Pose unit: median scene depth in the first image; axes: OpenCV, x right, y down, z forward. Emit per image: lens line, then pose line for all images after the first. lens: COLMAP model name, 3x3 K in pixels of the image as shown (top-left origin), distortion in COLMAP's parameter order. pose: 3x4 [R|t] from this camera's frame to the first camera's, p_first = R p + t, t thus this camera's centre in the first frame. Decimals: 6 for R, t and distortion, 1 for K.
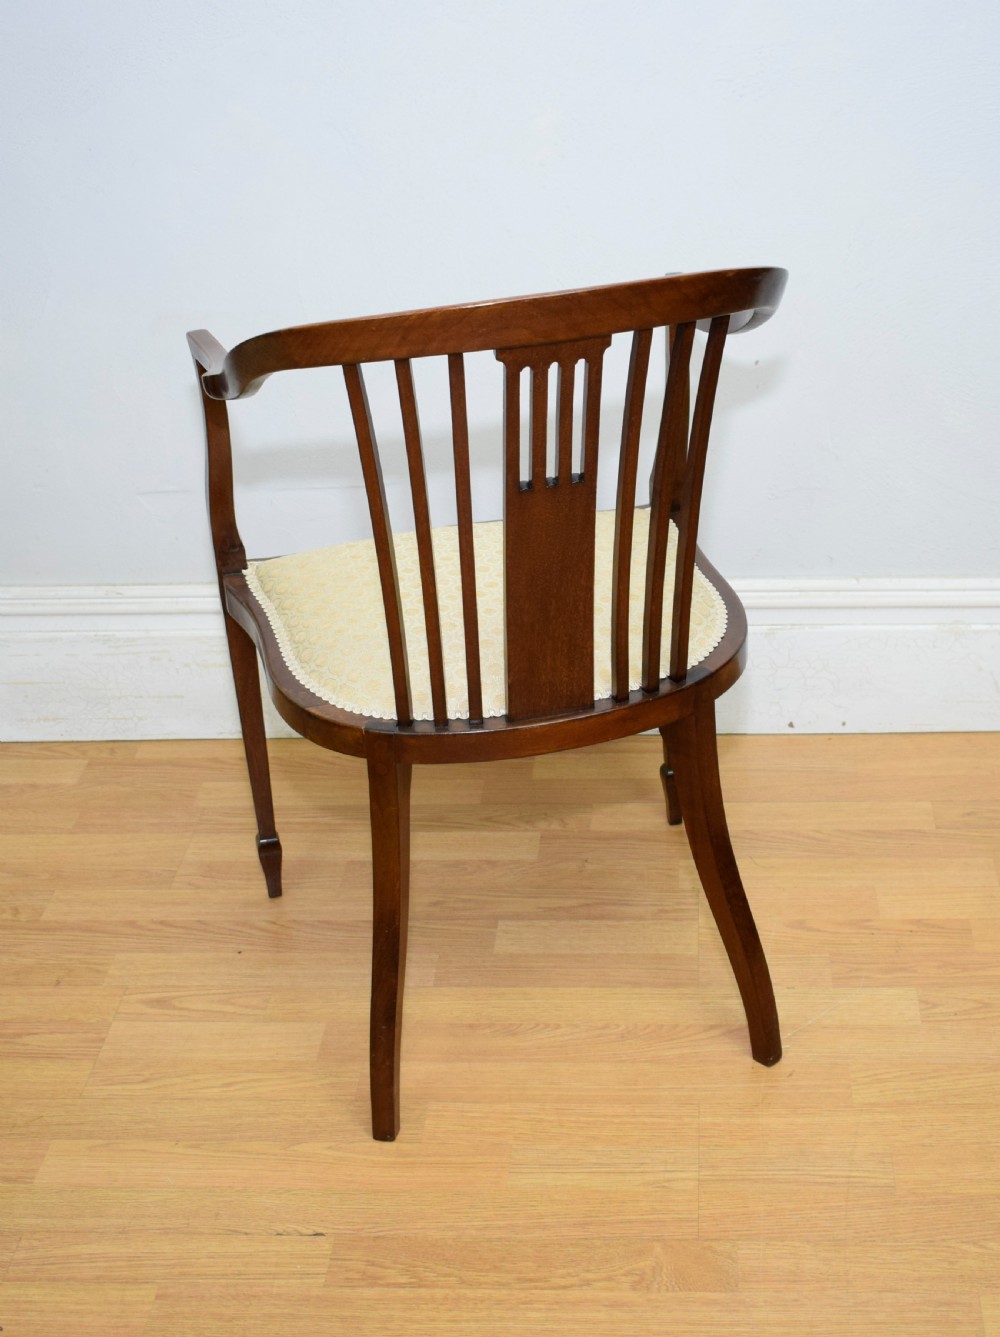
lens RADIAL K [[1951.7, 0, 573.1], [0, 1951.7, 669.6], [0, 0, 1]] dist [-0.024236, -0.025367]
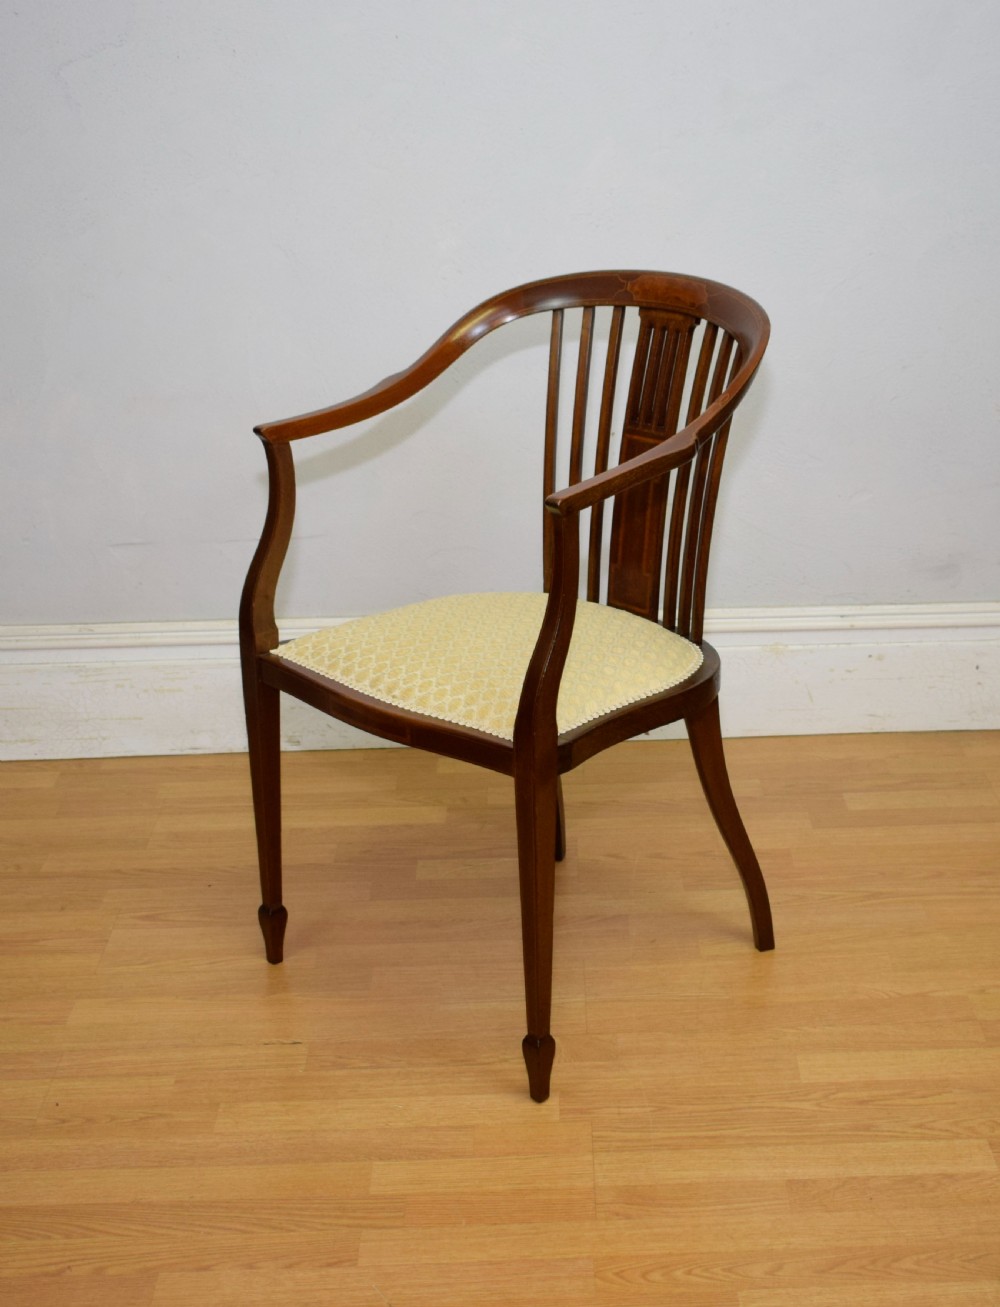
lens RADIAL K [[2101.2, 0, 598.1], [0, 2101.2, 677.1], [0, 0, 1]] dist [-0.016162, -0.017365]
pose [[0.995747, -0.008918, 0.091700, -0.051296], [0.020511, 0.991783, -0.126279, 0.207879], [-0.089820, 0.127623, 0.987747, -0.399059]]
